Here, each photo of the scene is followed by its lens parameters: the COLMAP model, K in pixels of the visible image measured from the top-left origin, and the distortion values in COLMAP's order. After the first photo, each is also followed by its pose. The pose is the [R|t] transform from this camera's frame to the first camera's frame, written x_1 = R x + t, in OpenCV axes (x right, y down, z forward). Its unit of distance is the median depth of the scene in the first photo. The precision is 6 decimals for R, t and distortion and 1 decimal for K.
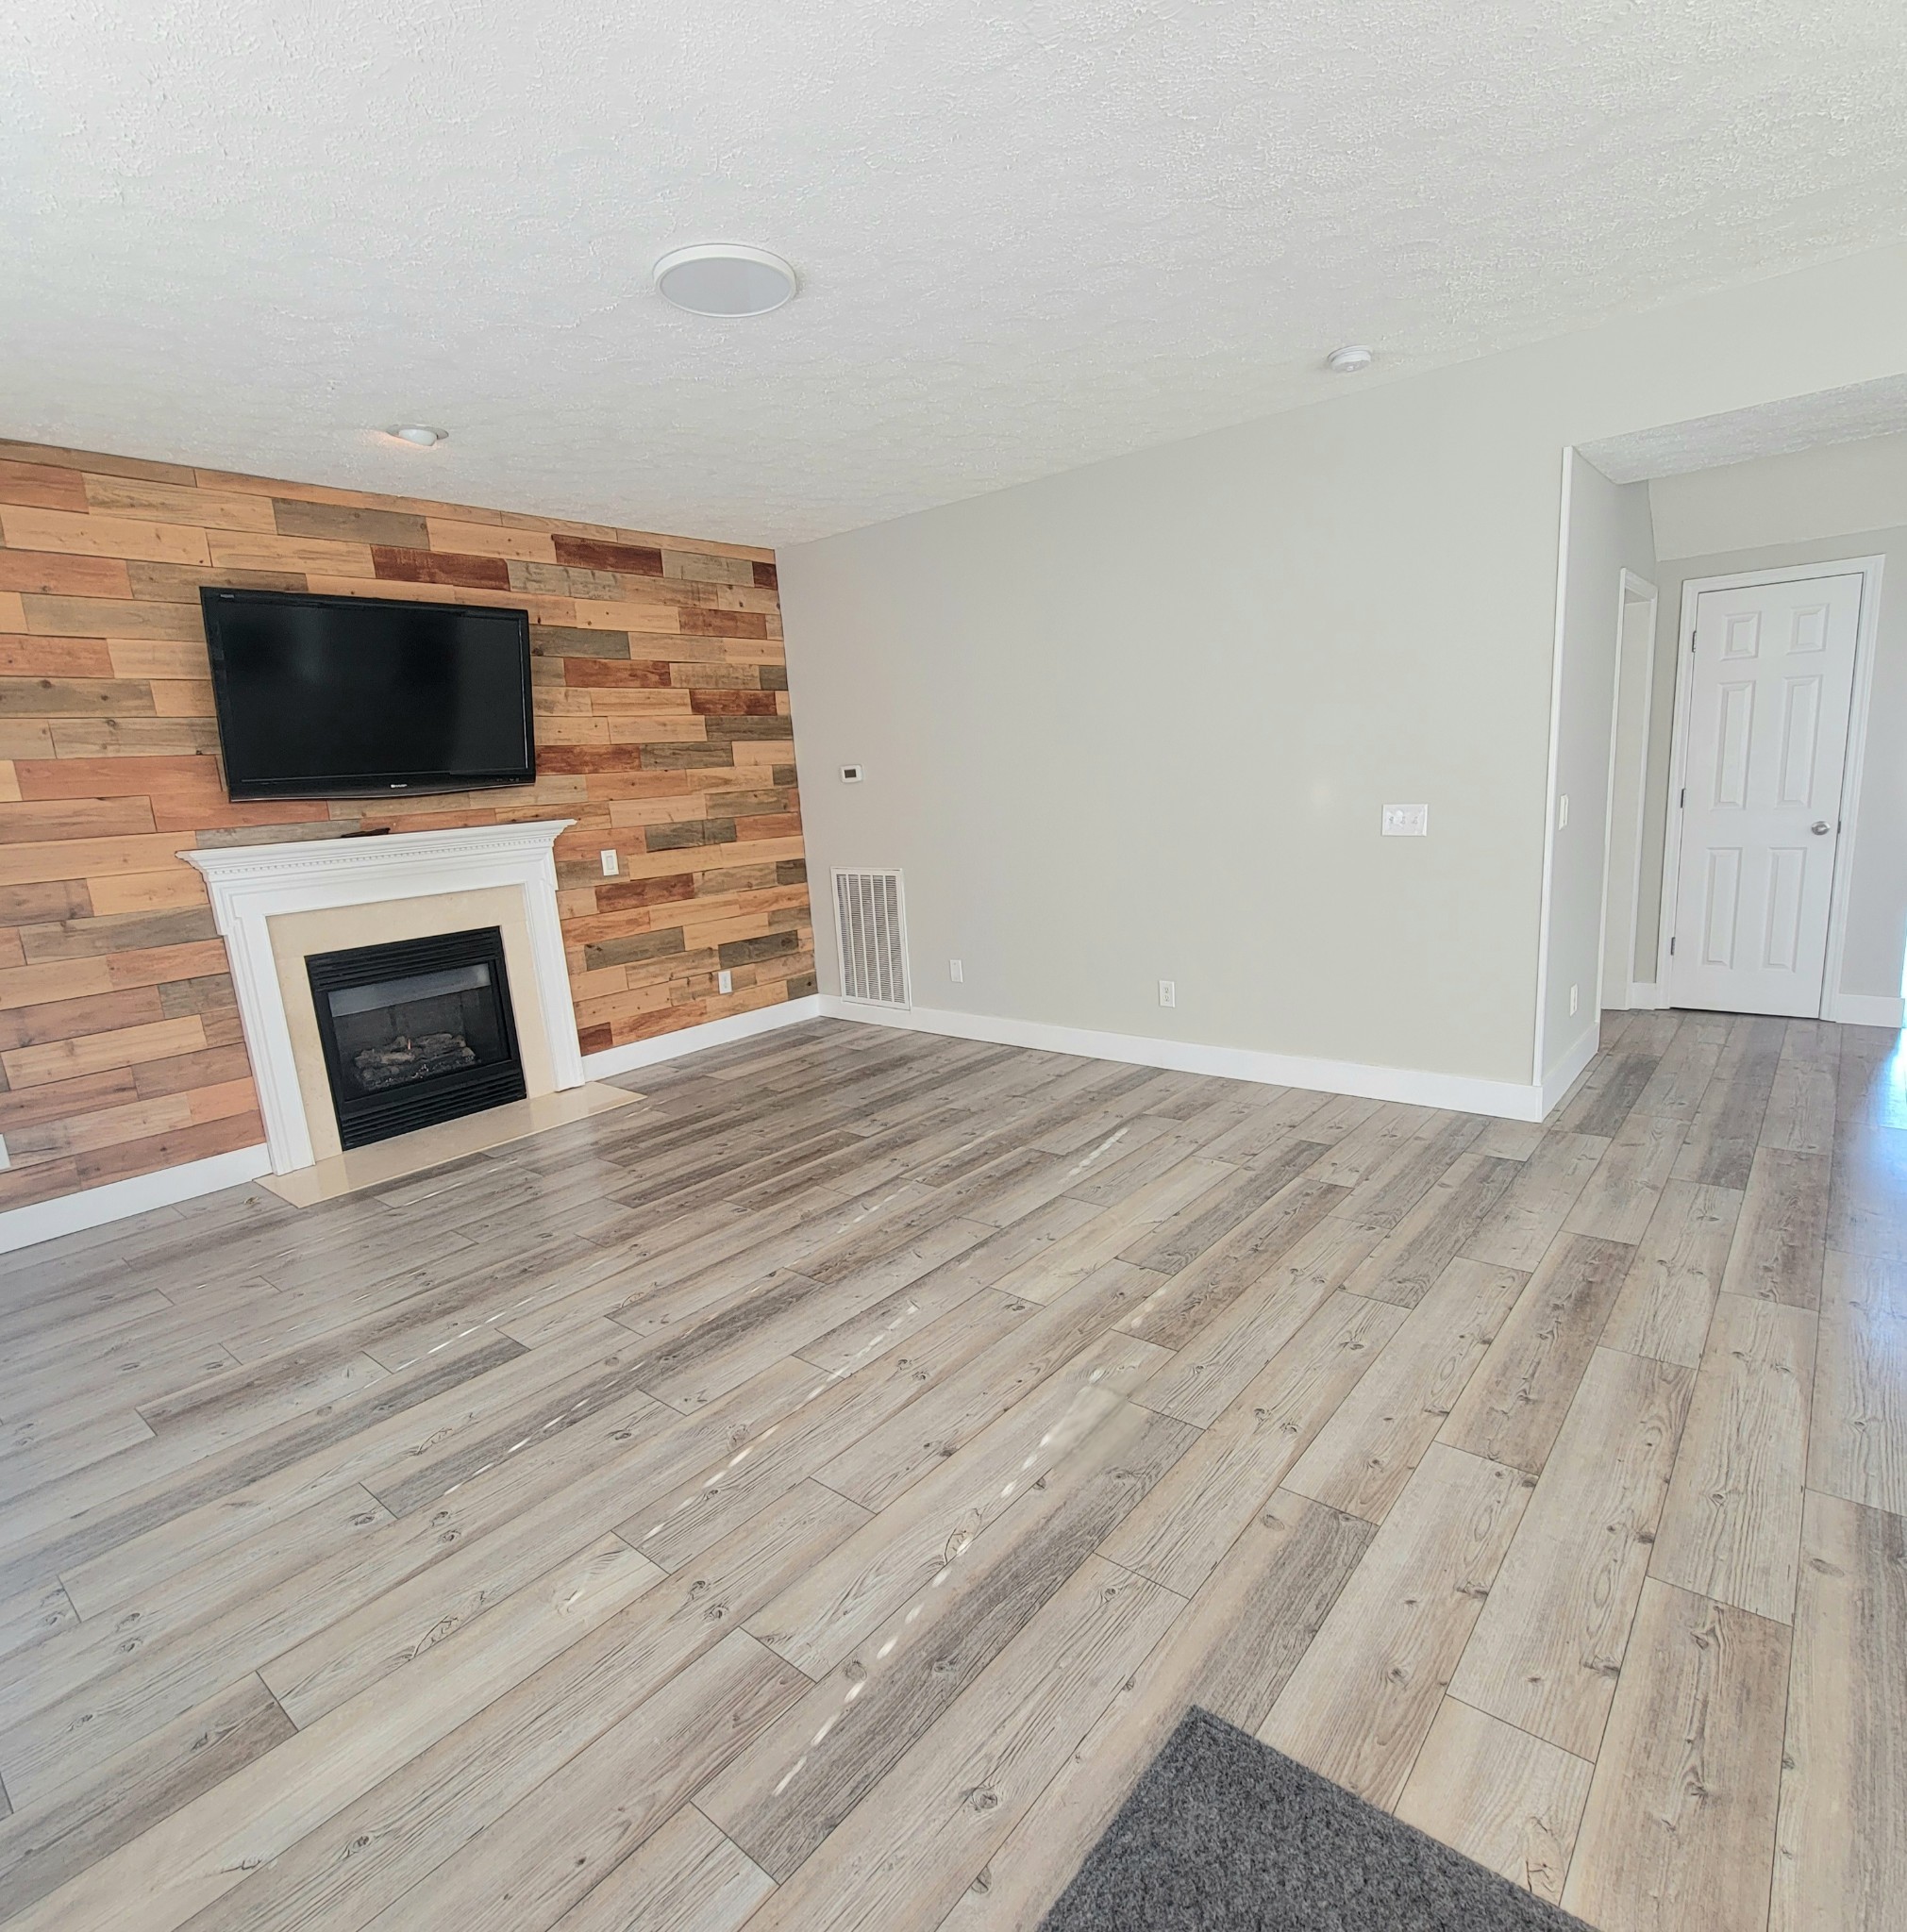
lens RADIAL K [[1054.4, 0, 953.5], [0, 1054.4, 966.0], [0, 0, 1]] dist [0.000291, -0.000834]
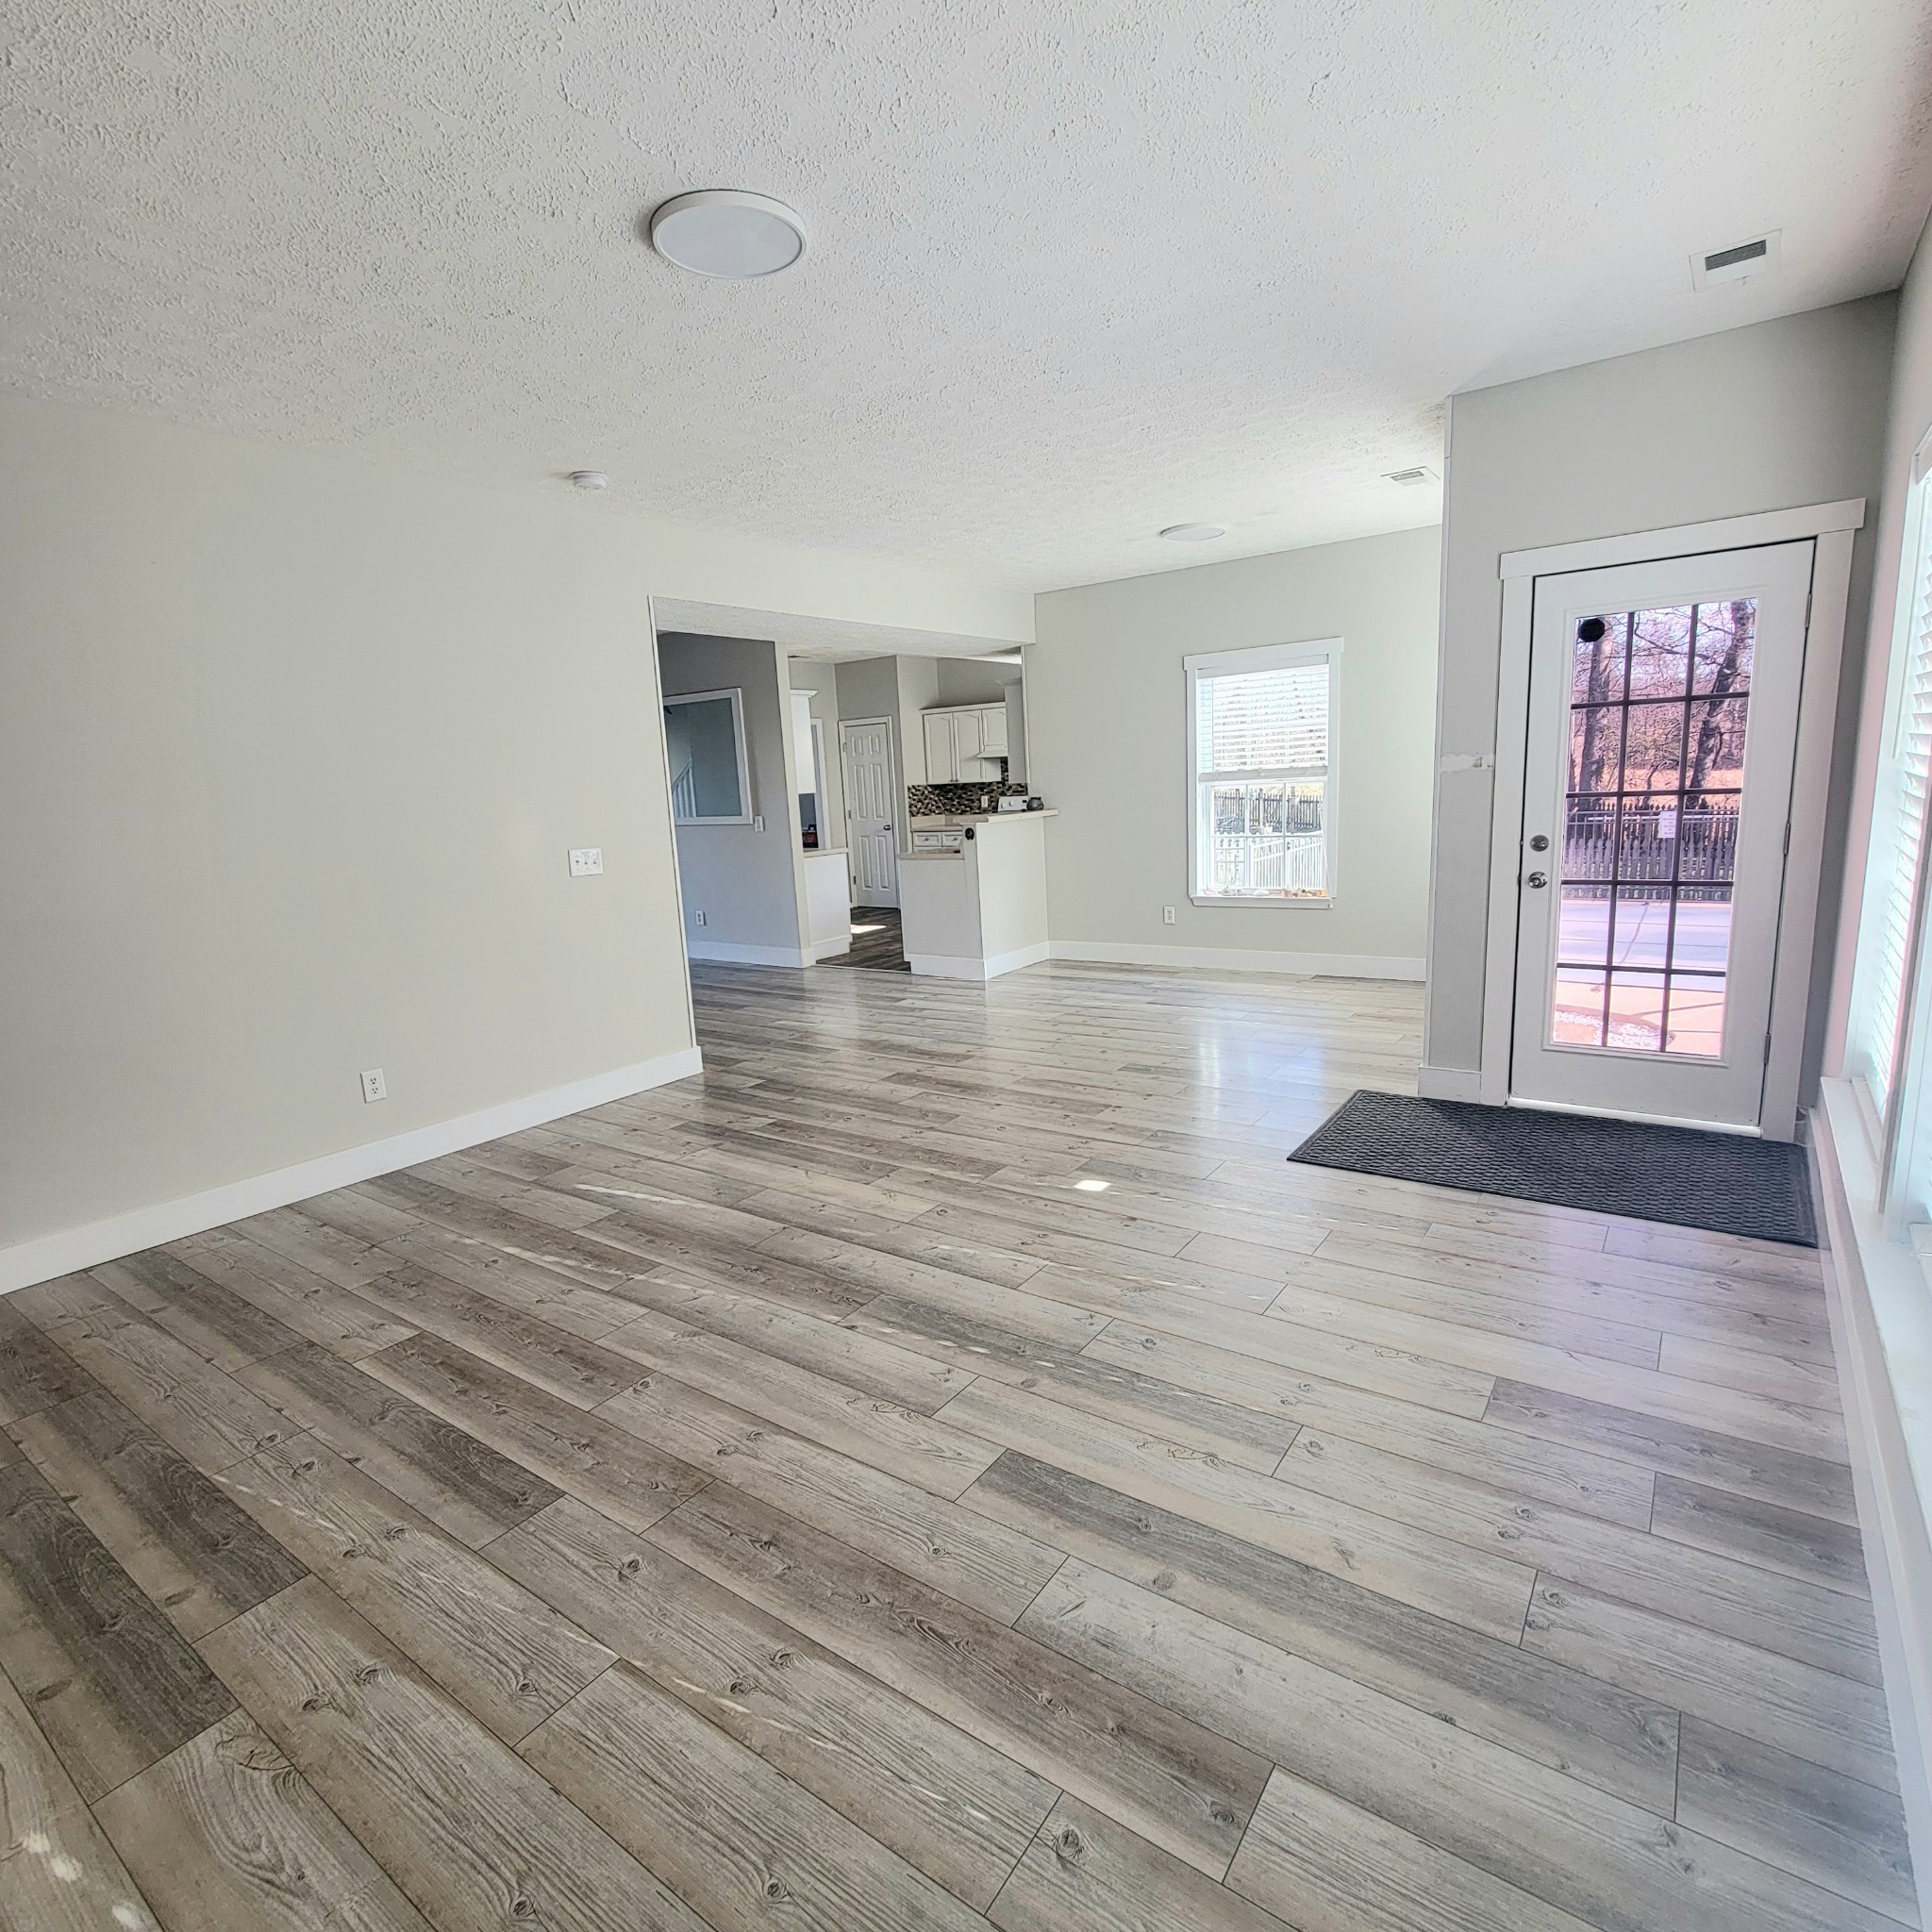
lens RADIAL K [[1054.3, 0, 966.0], [0, 1054.3, 966.0], [0, 0, 1]] dist [0.000291, -0.000834]
pose [[-0.072950, -0.105684, 0.991720, -0.934153], [0.234867, 0.964583, 0.120069, -0.079267], [-0.969286, 0.241681, -0.045545, 0.785805]]
